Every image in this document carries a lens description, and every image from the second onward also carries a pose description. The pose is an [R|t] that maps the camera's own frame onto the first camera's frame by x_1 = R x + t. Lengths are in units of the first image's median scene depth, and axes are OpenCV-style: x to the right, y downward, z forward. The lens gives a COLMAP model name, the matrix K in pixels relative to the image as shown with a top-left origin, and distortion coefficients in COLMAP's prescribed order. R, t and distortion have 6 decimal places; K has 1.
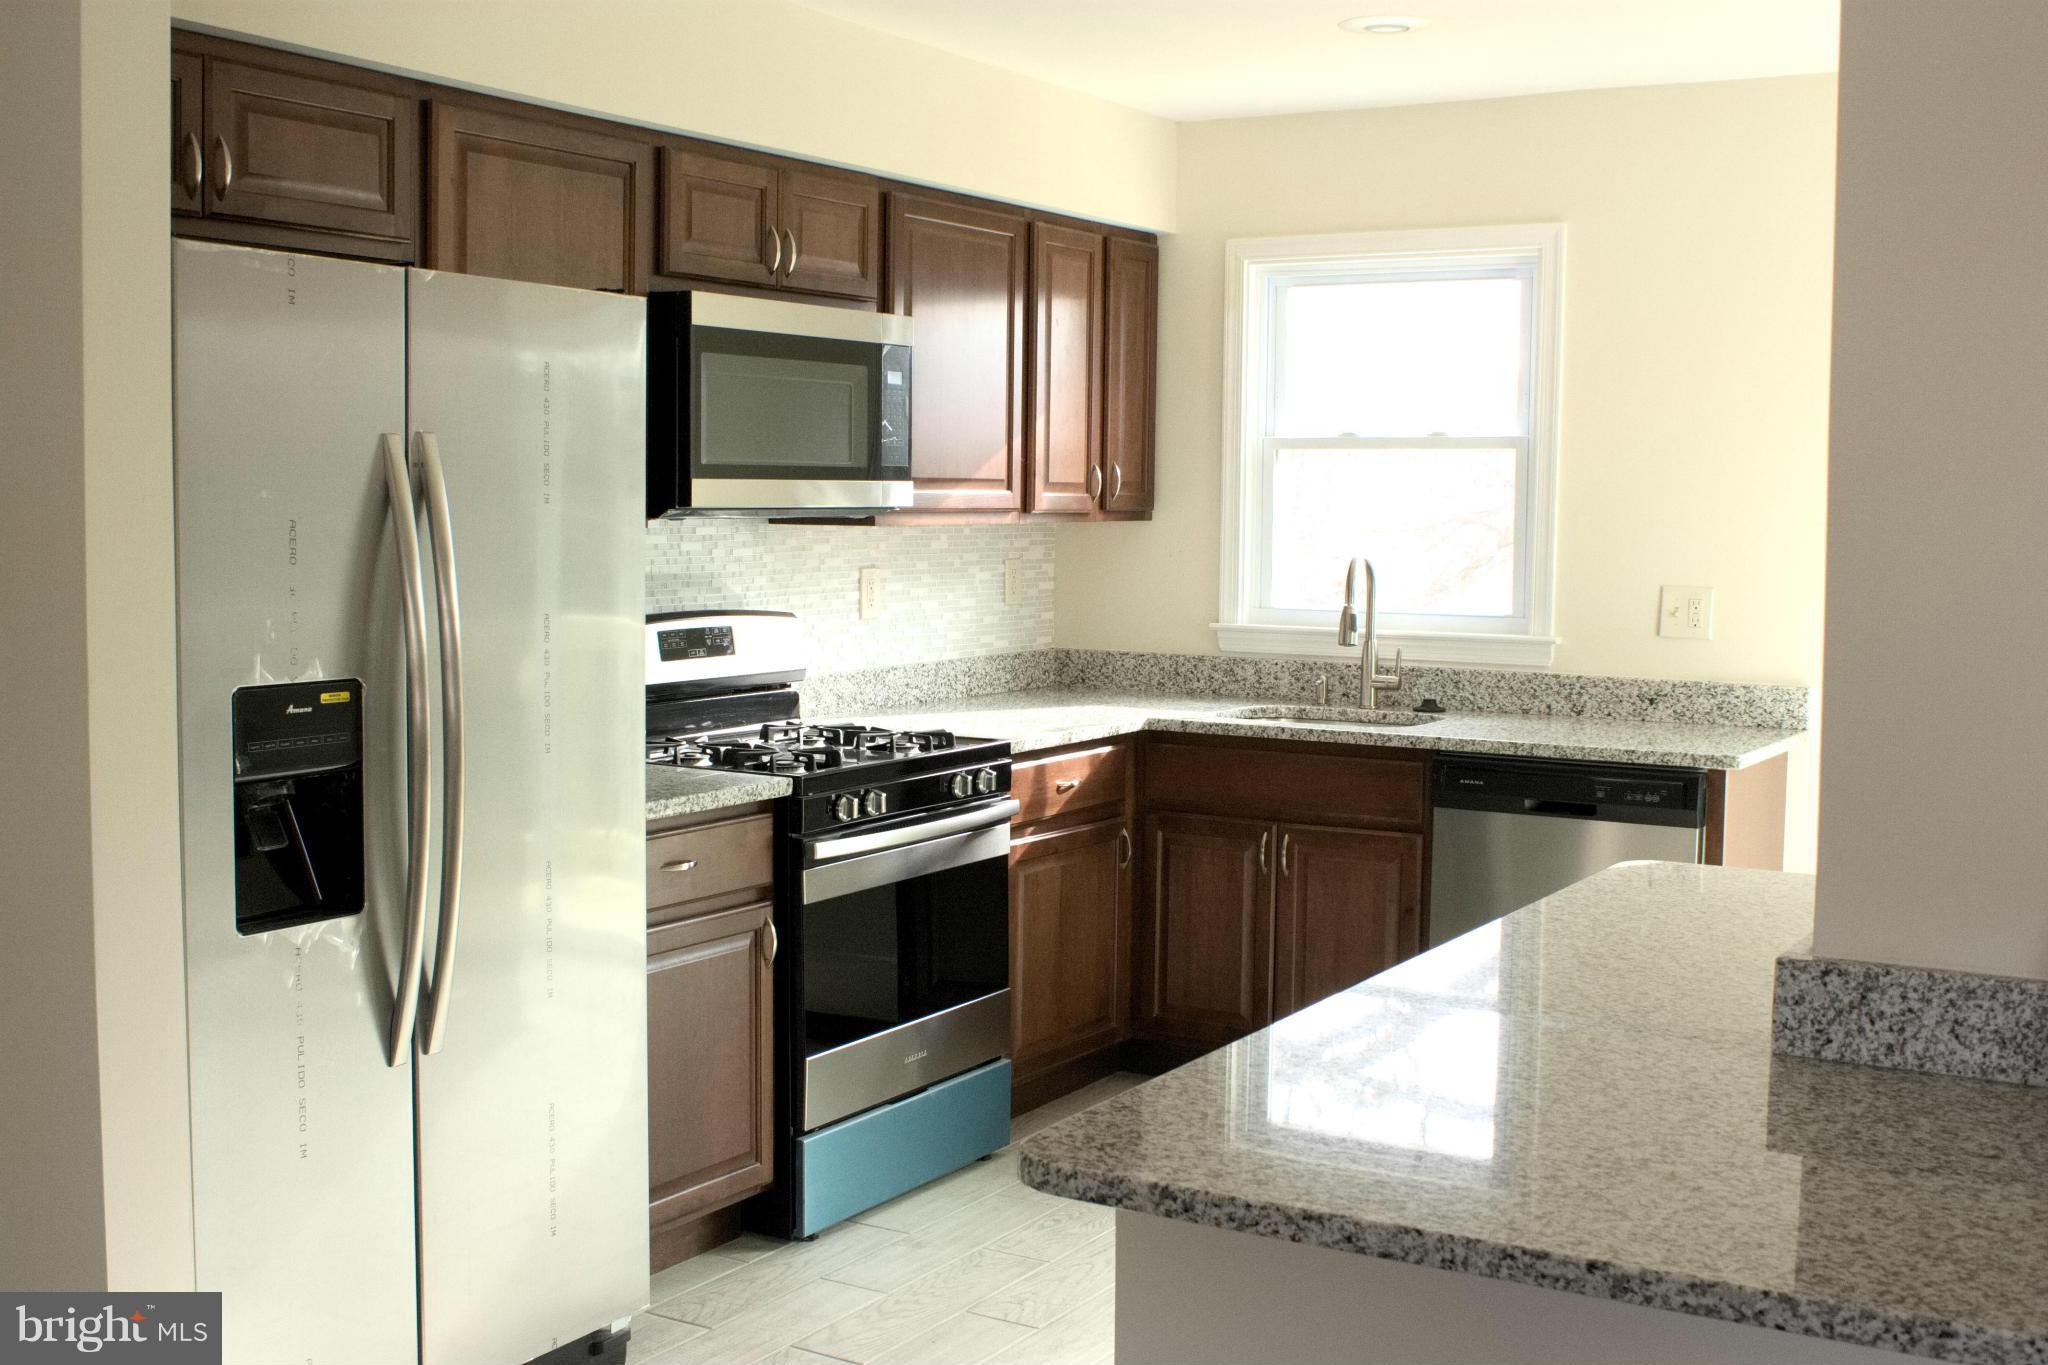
lens RADIAL K [[2273.1, 0, 1024.0], [0, 2273.1, 682.5], [0, 0, 1]] dist [-0.080612, 0.036870]
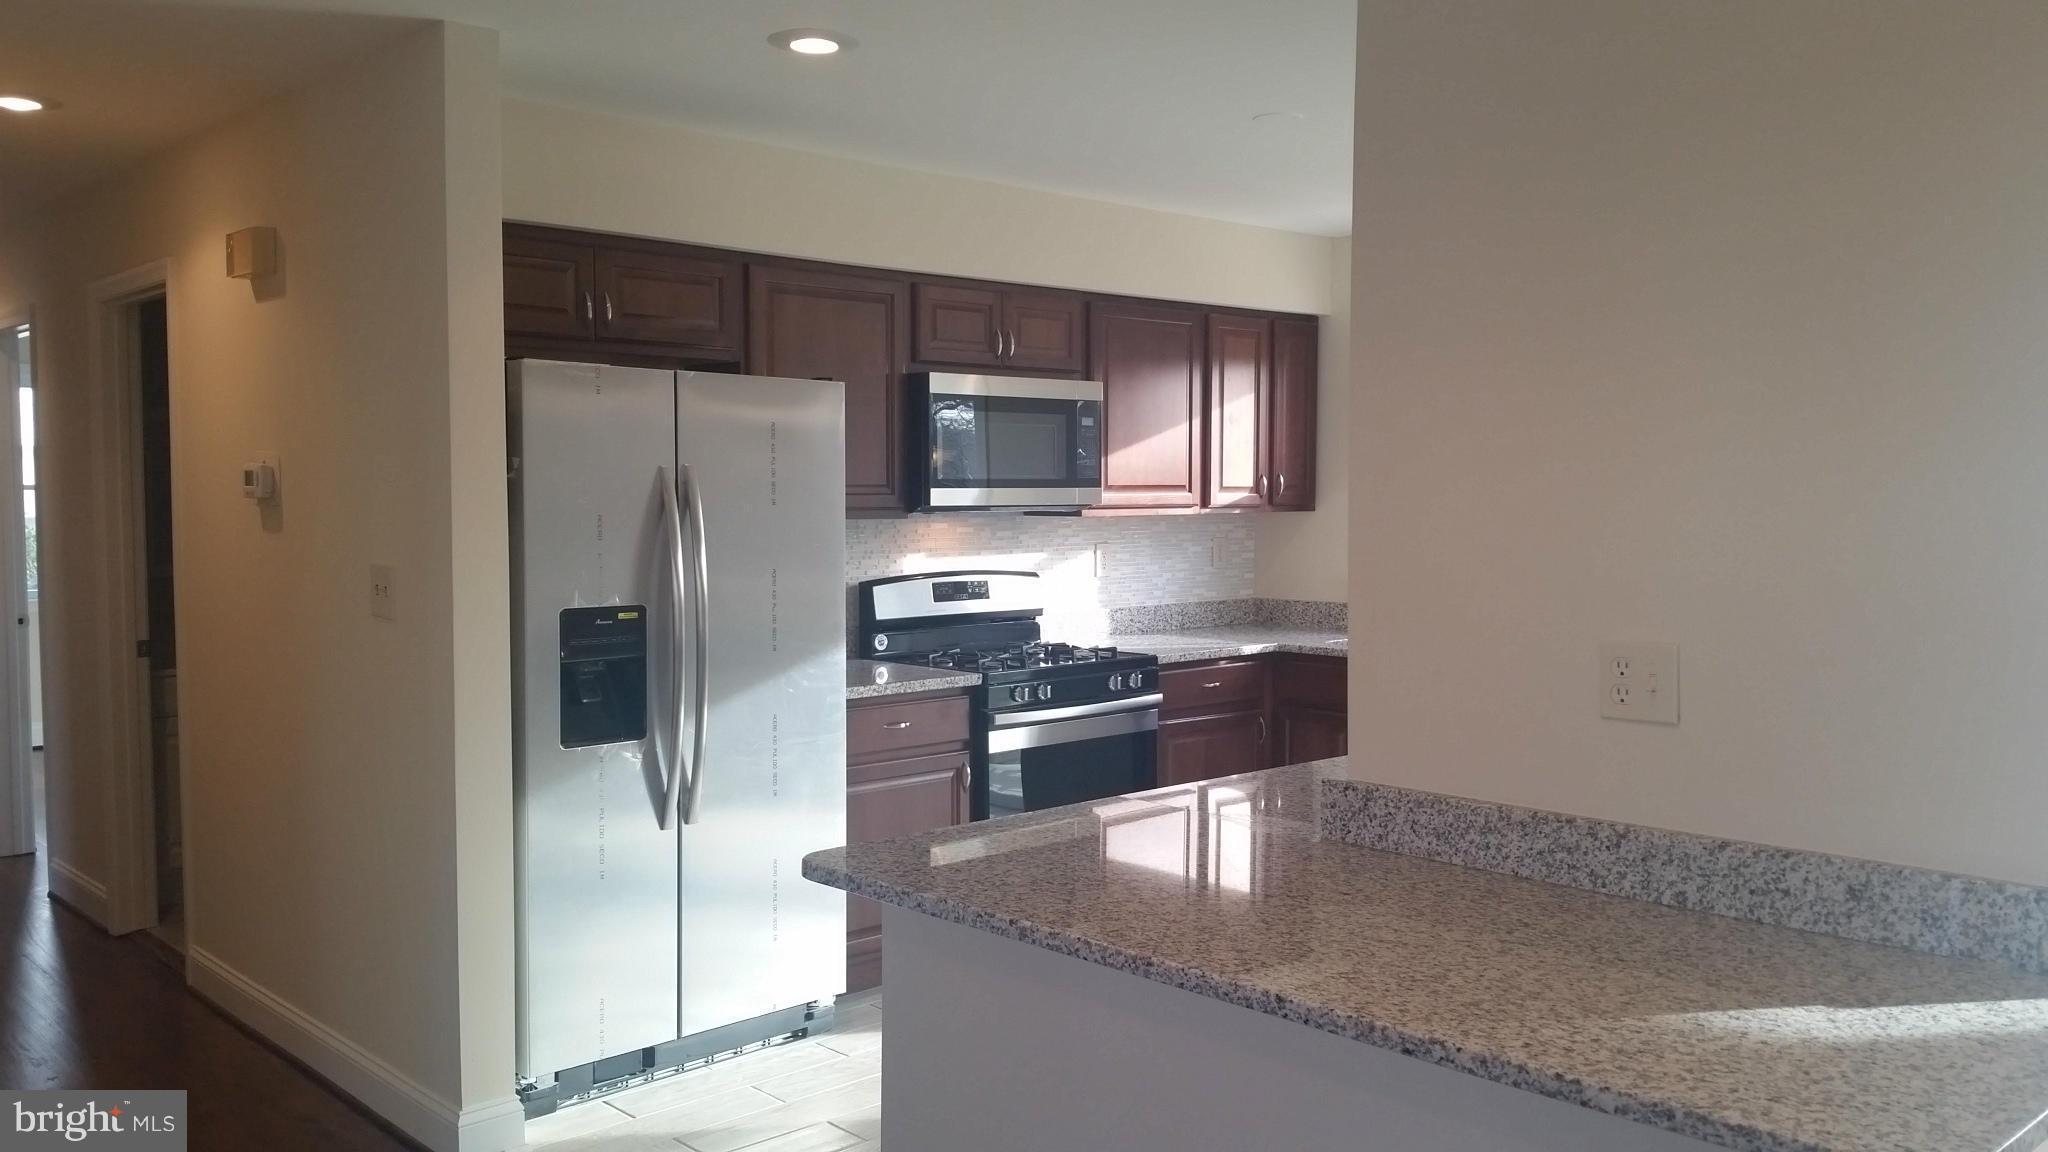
lens RADIAL K [[1650.0, 0, 1034.2], [0, 1650.0, 582.6], [0, 0, 1]] dist [0.157052, -0.280544]
pose [[0.961857, 0.003942, -0.273523, 0.246654], [-0.011755, 0.999568, -0.026932, 0.008427], [0.273299, 0.029120, 0.961488, -0.112769]]
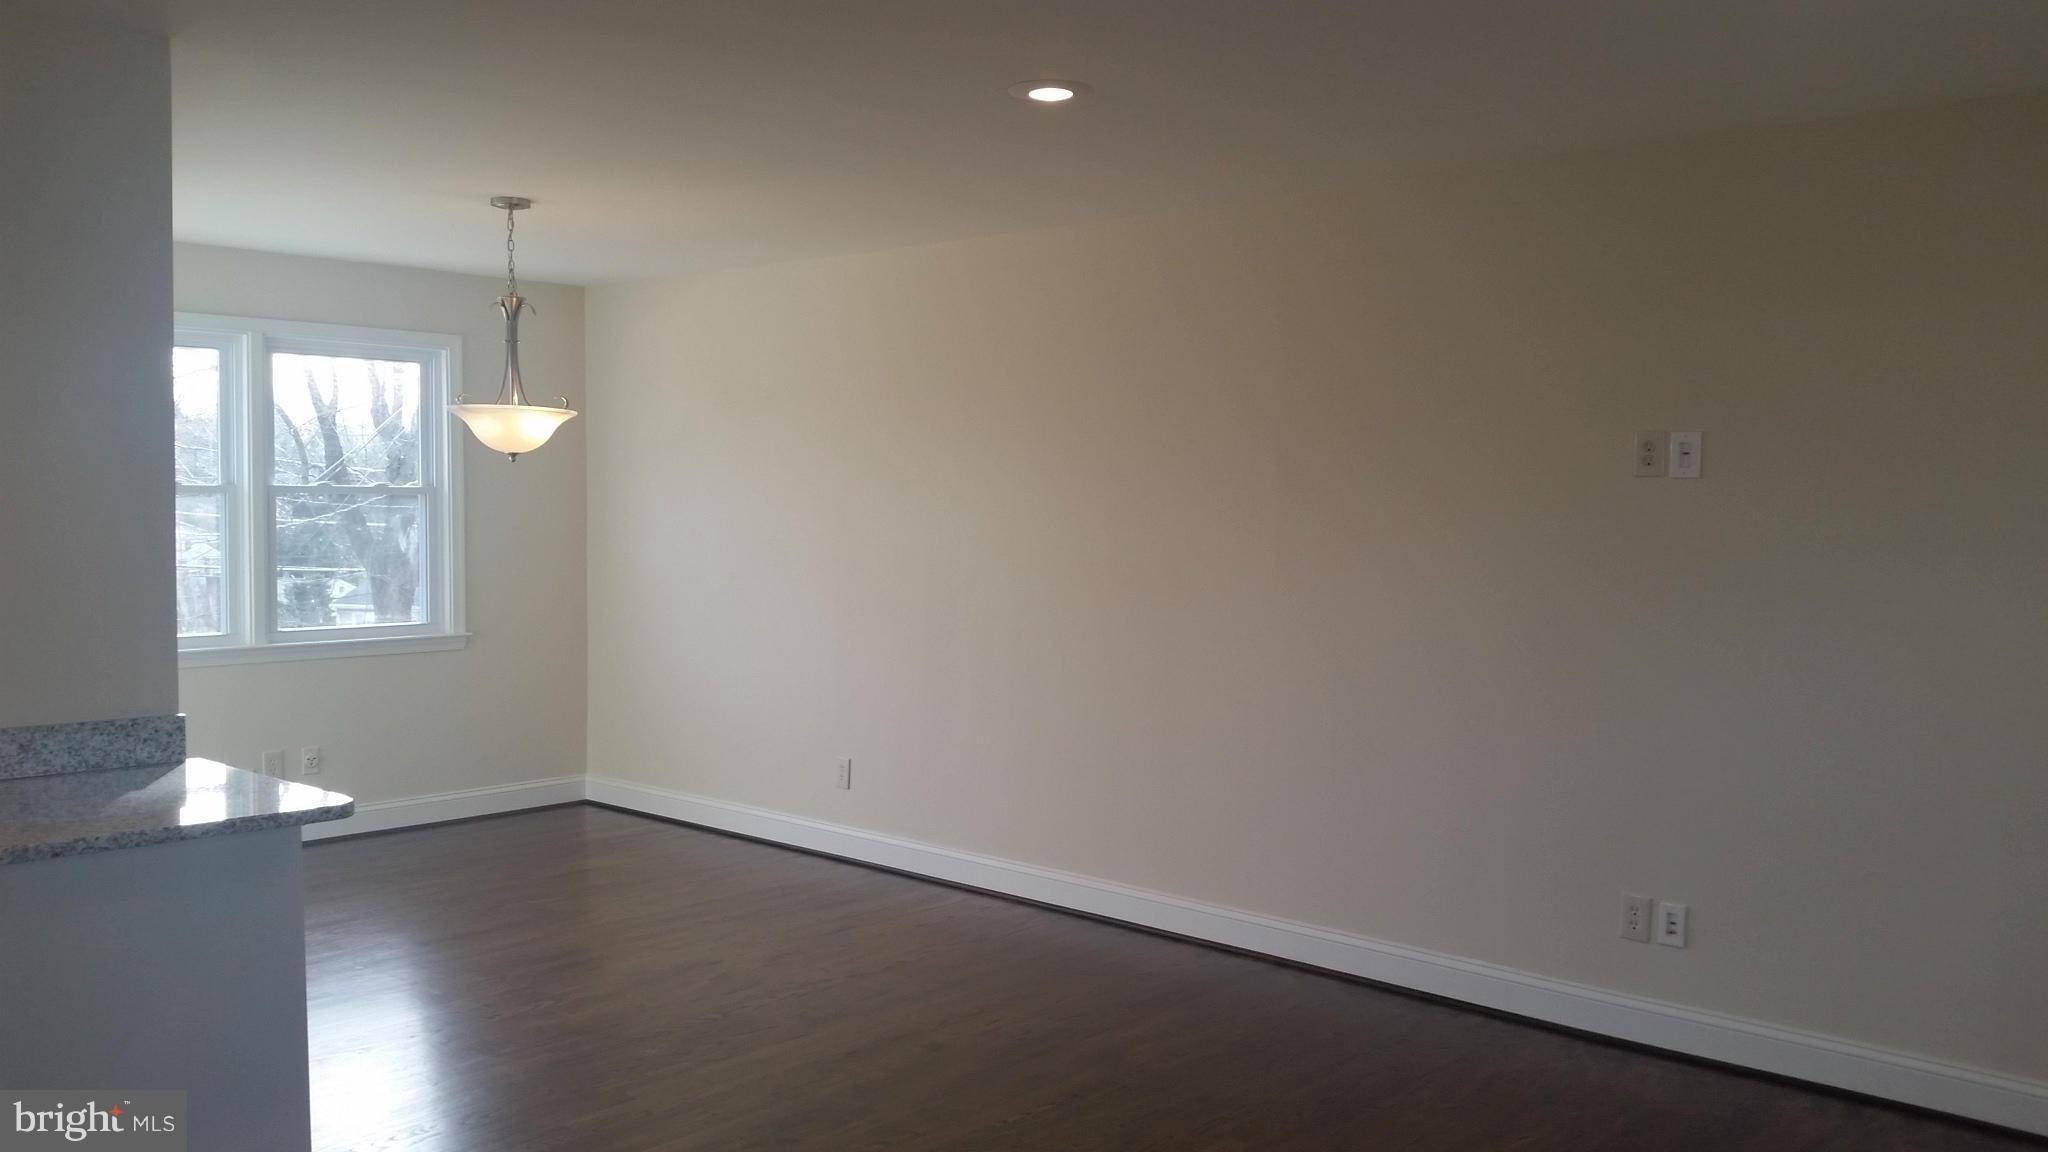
lens RADIAL K [[1650.0, 0, 1034.2], [0, 1650.0, 582.6], [0, 0, 1]] dist [0.157052, -0.280544]
pose [[0.204948, -0.057568, 0.977078, -0.326311], [0.068408, 0.996670, 0.044373, 0.004179], [-0.976379, 0.057745, 0.208204, -0.195300]]
